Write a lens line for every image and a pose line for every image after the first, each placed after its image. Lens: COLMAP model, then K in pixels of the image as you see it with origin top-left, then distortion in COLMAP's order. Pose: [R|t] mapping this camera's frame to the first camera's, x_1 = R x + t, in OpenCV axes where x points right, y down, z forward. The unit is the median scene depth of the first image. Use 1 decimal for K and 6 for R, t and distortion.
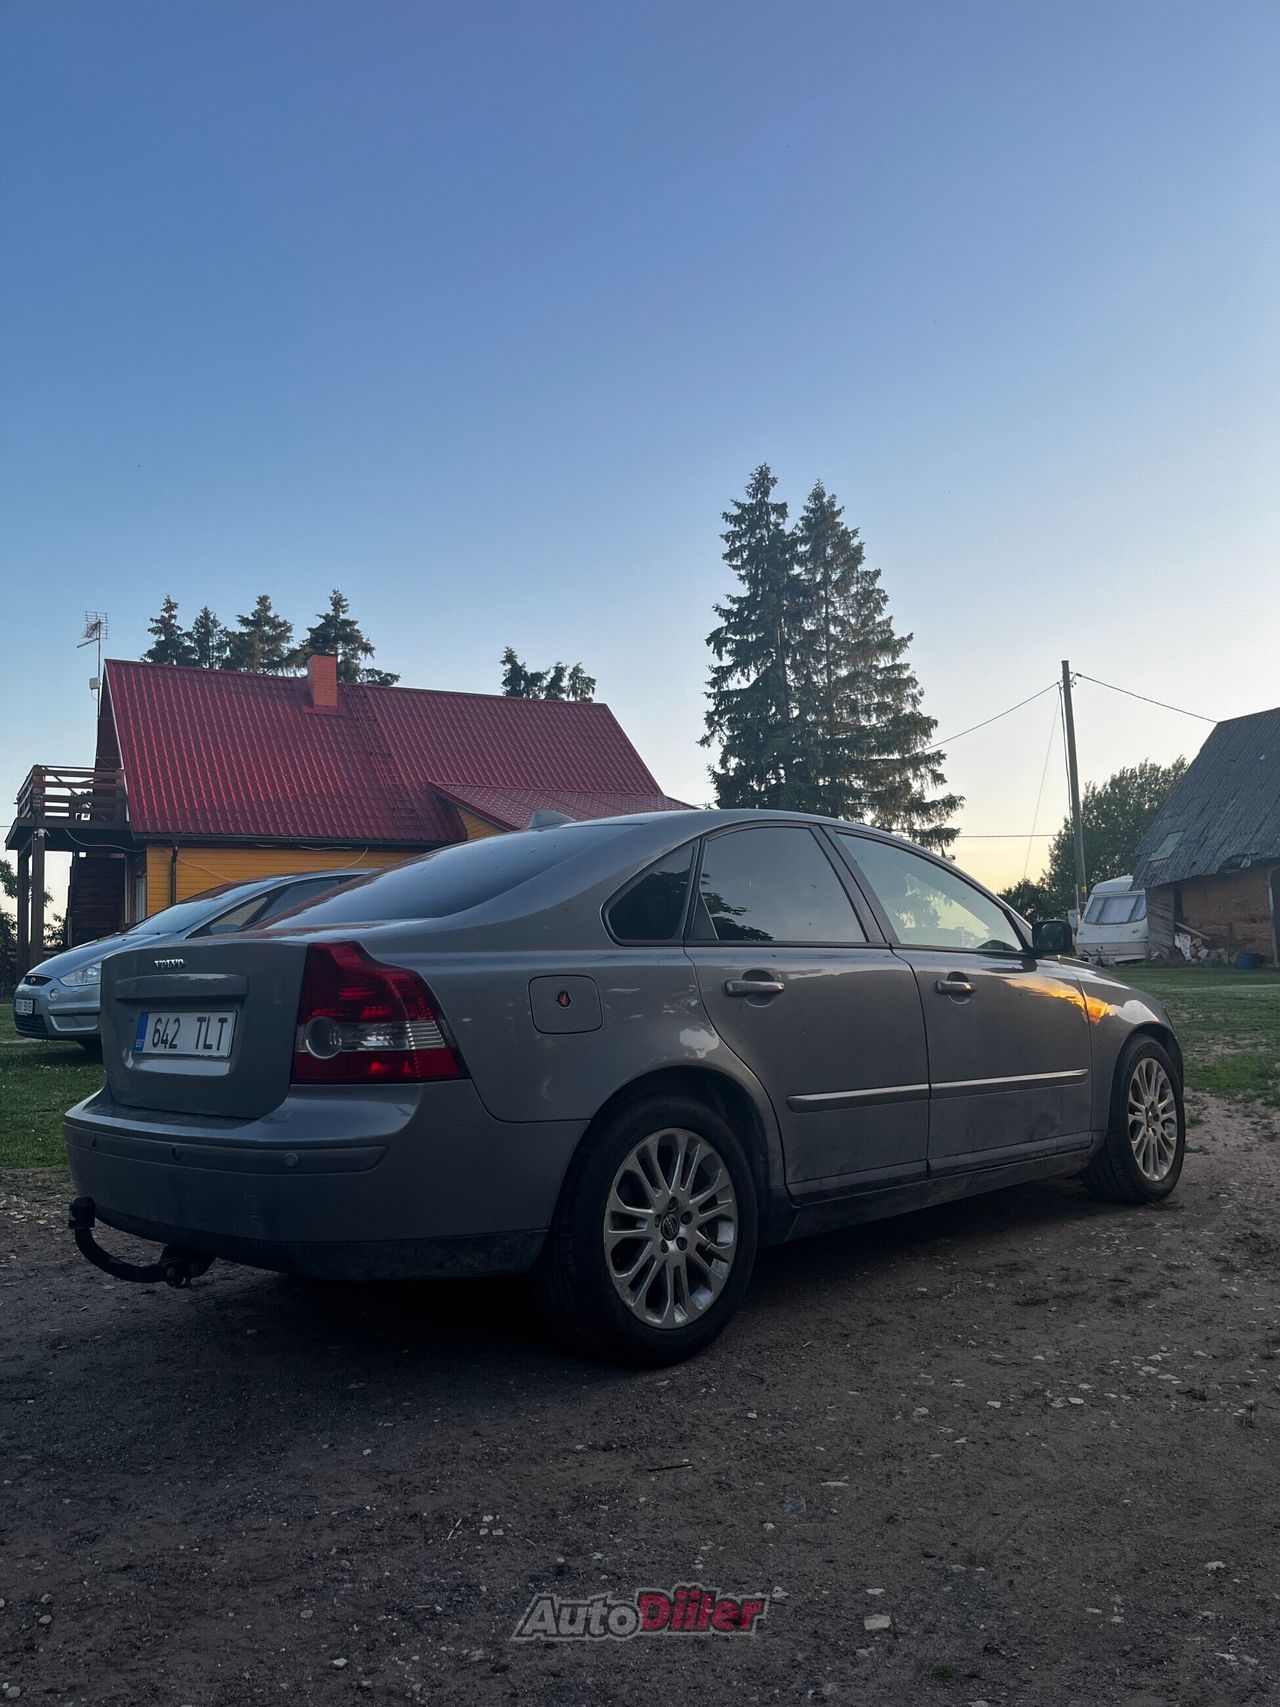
lens RADIAL K [[1296.6, 0, 640.0], [0, 1296.6, 853.5], [0, 0, 1]] dist [0.047247, 0.000912]
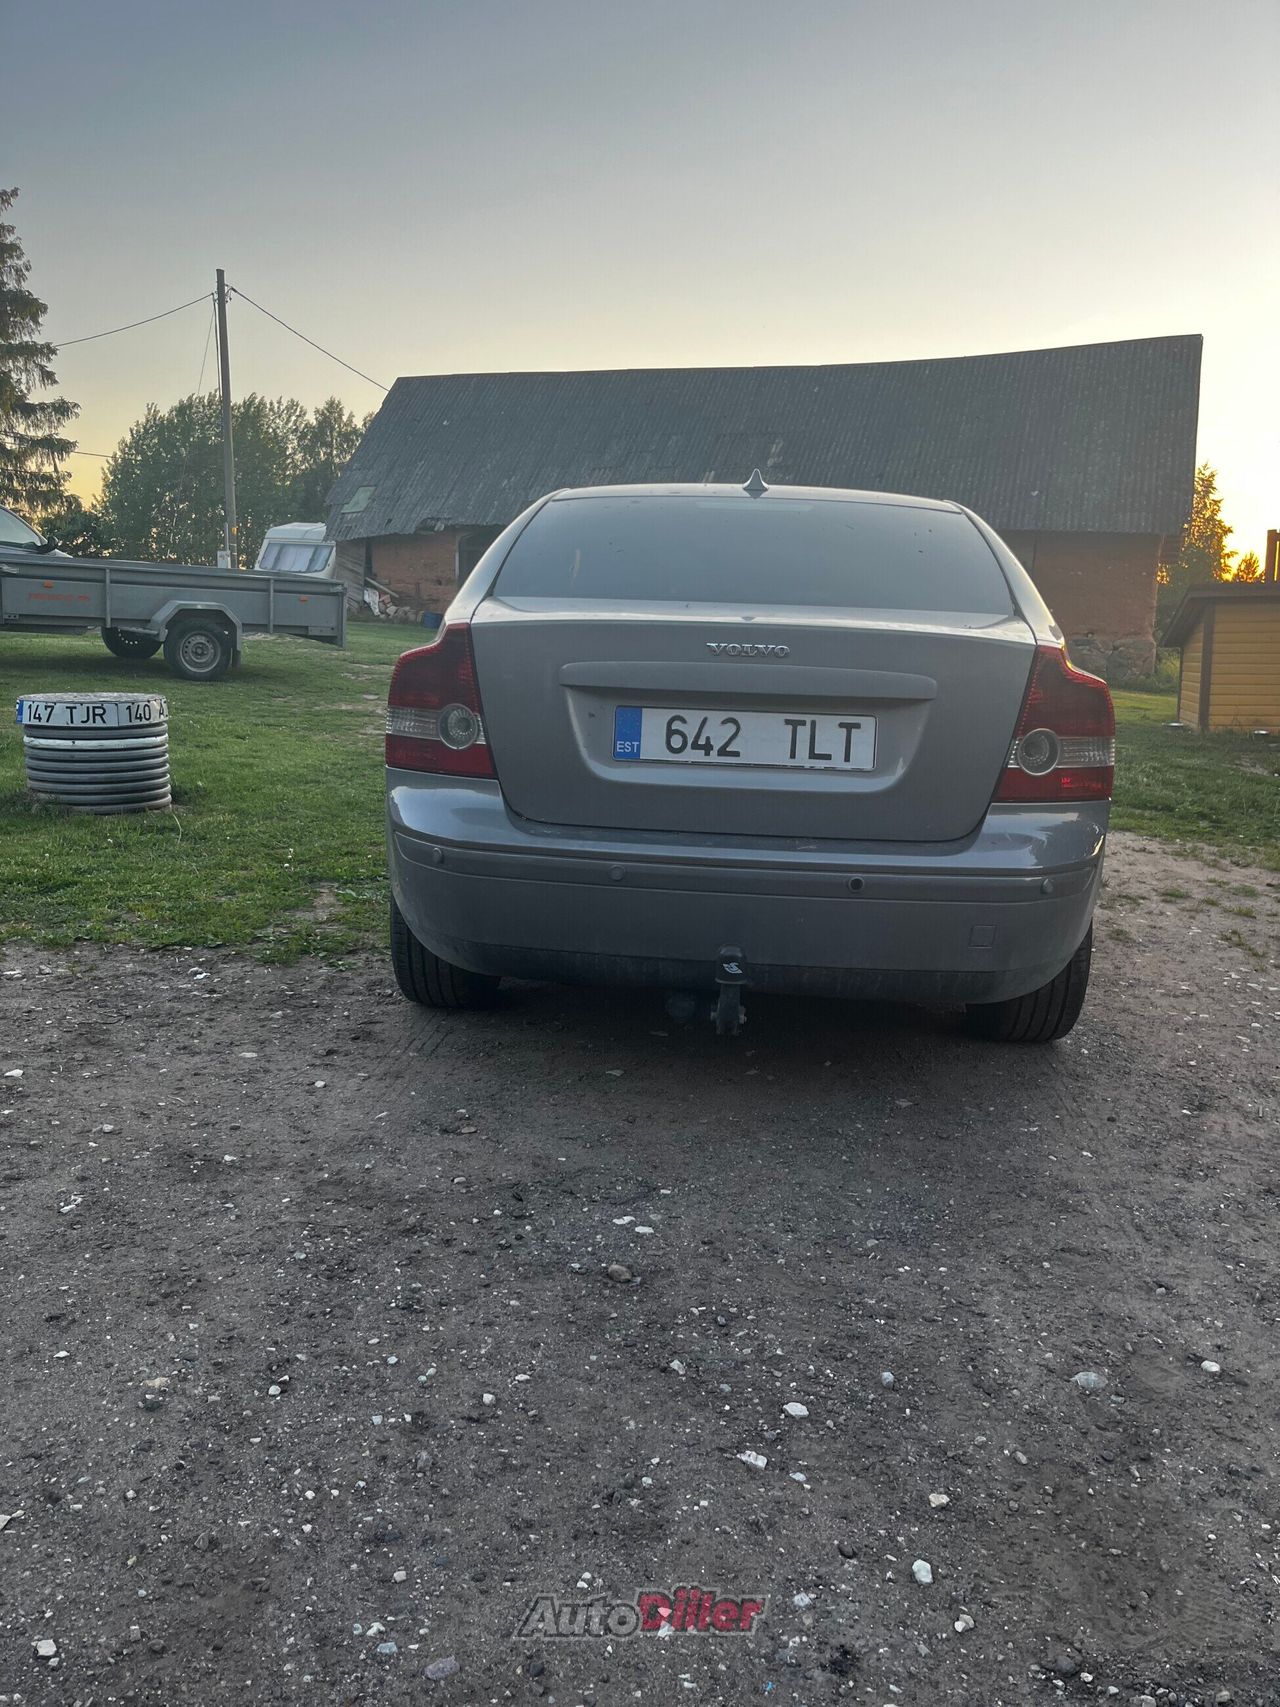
lens RADIAL K [[1315.4, 0, 640.0], [0, 1315.4, 853.5], [0, 0, 1]] dist [0.067177, -0.111941]
pose [[0.741547, -0.057893, 0.668398, -0.069280], [-0.124450, 0.967110, 0.221835, 0.002662], [-0.659257, -0.247683, 0.709953, 0.033660]]
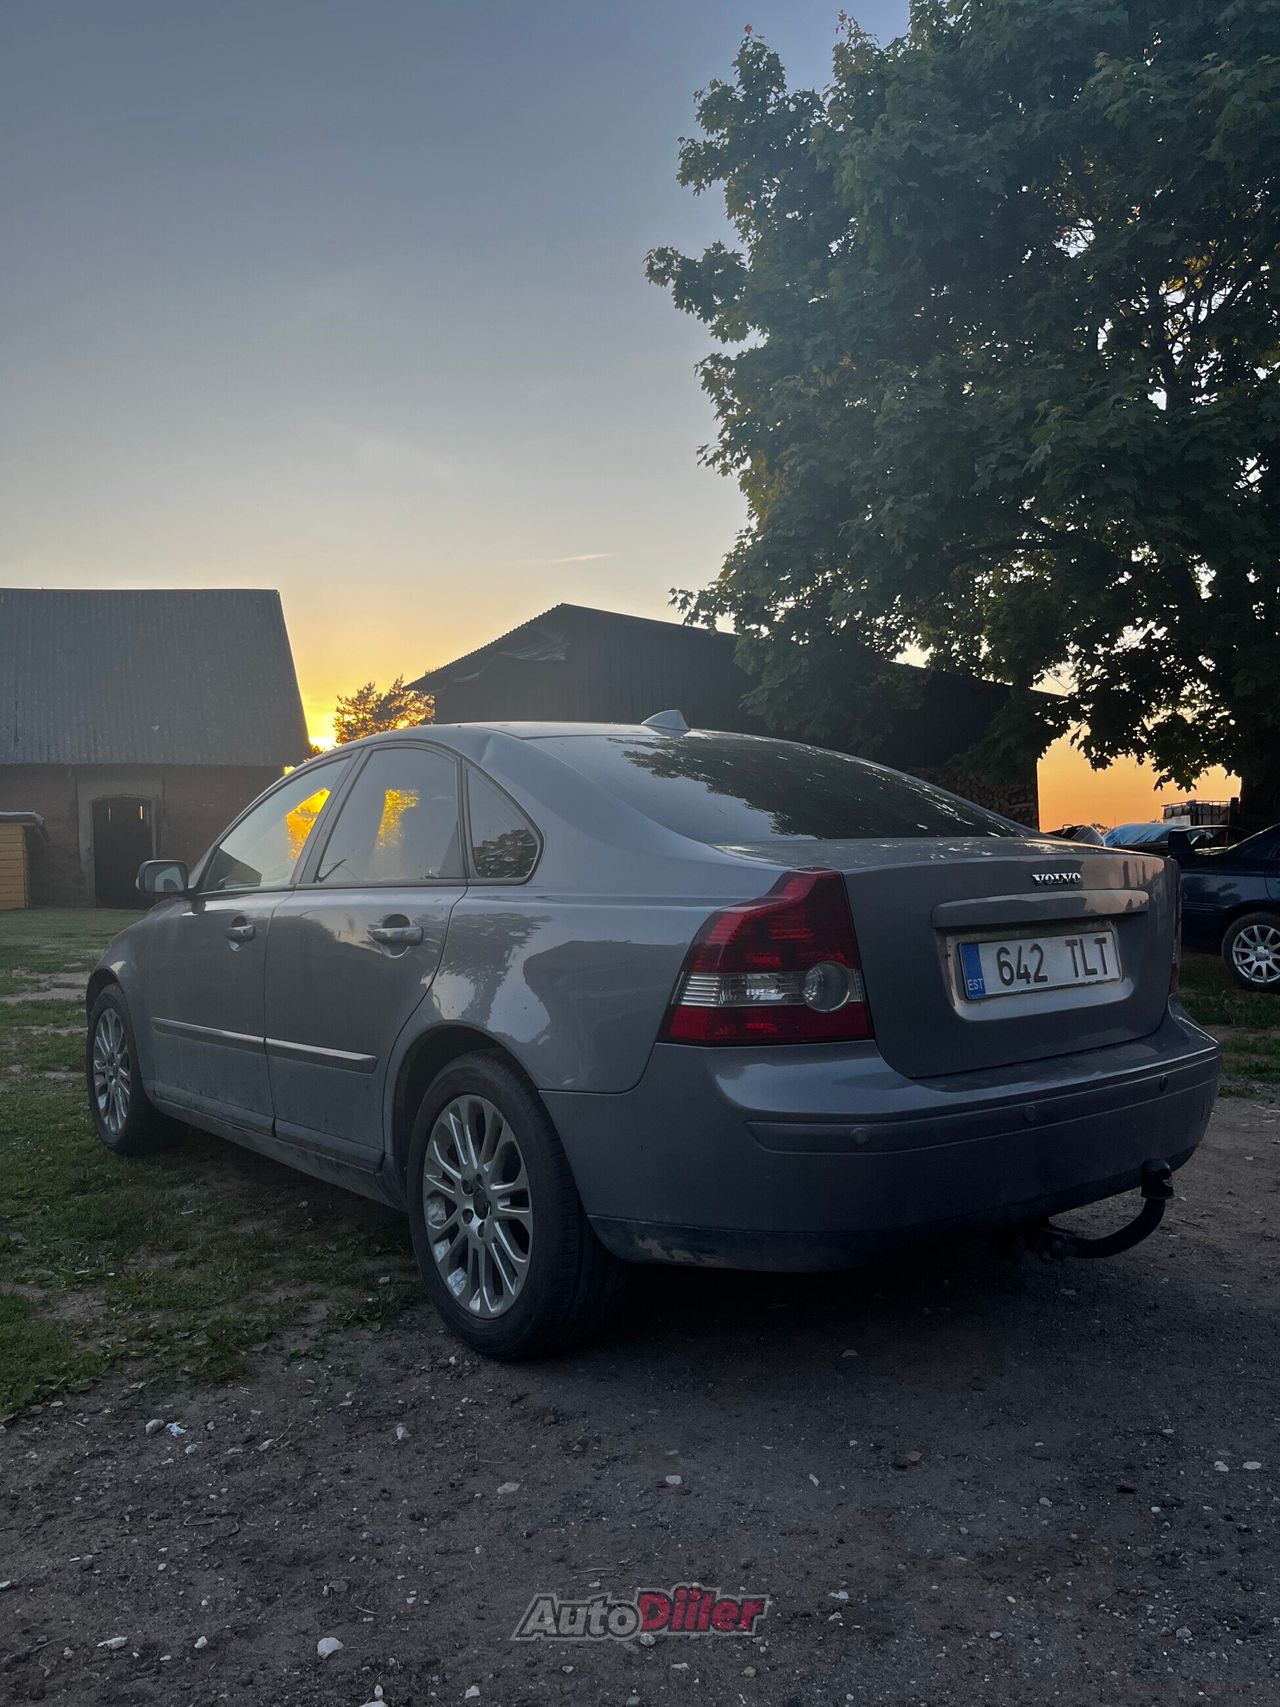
lens RADIAL K [[1296.6, 0, 640.0], [0, 1296.6, 853.5], [0, 0, 1]] dist [0.047247, 0.000912]
pose [[0.121953, 0.027549, 0.992154, -0.089244], [-0.073881, 0.997094, -0.018605, 0.007617], [-0.989782, -0.071033, 0.123634, 0.085528]]
